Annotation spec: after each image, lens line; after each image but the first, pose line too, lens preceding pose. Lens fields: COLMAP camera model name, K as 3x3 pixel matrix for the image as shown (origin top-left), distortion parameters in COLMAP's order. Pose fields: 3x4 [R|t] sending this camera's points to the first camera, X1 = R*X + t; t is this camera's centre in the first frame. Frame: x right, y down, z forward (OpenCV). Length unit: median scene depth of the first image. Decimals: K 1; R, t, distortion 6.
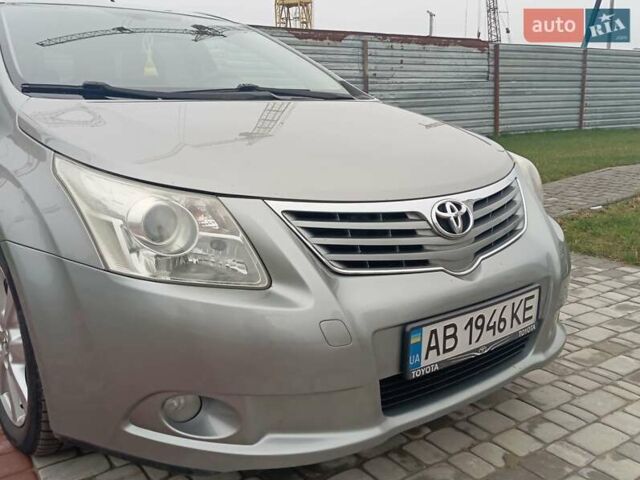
lens RADIAL K [[619.8, 0, 319.4], [0, 619.8, 235.8], [0, 0, 1]] dist [0.102913, -0.205176]
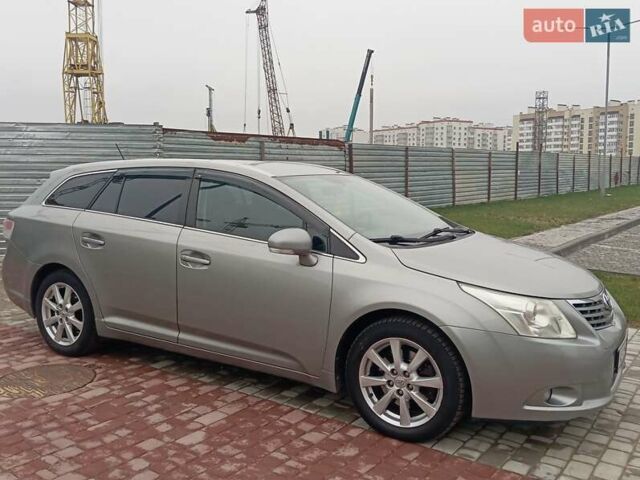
lens RADIAL K [[619.8, 0, 319.4], [0, 619.8, 235.8], [0, 0, 1]] dist [0.102913, -0.205176]
pose [[0.937315, -0.024289, 0.347635, -1.553457], [0.060073, 0.993896, -0.092532, -0.118524], [-0.343265, 0.107615, 0.933053, -0.786075]]
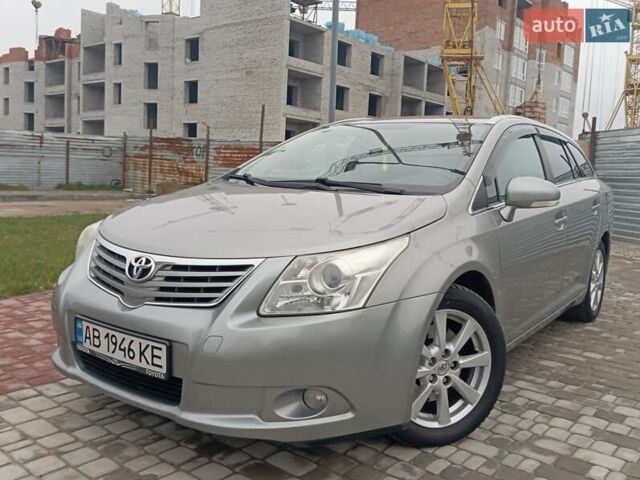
lens RADIAL K [[589.8, 0, 320.0], [0, 589.8, 240.0], [0, 0, 1]] dist [0.083791, -0.164628]
pose [[0.269631, 0.124334, -0.954903, 1.643391], [-0.244581, 0.967954, 0.056972, -0.274385], [0.931386, 0.218190, 0.291400, 0.983328]]
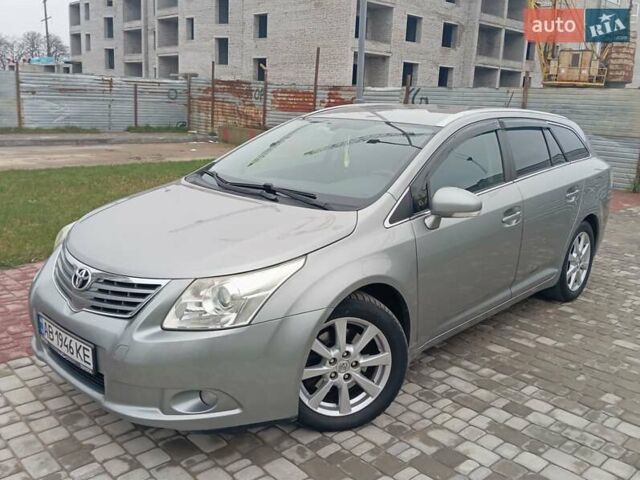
lens RADIAL K [[589.8, 0, 320.0], [0, 589.8, 240.0], [0, 0, 1]] dist [0.083791, -0.164628]
pose [[0.141404, 0.238290, -0.960845, 1.913380], [-0.244541, 0.948926, 0.199346, -0.658631], [0.959273, 0.206777, 0.192454, 1.335761]]
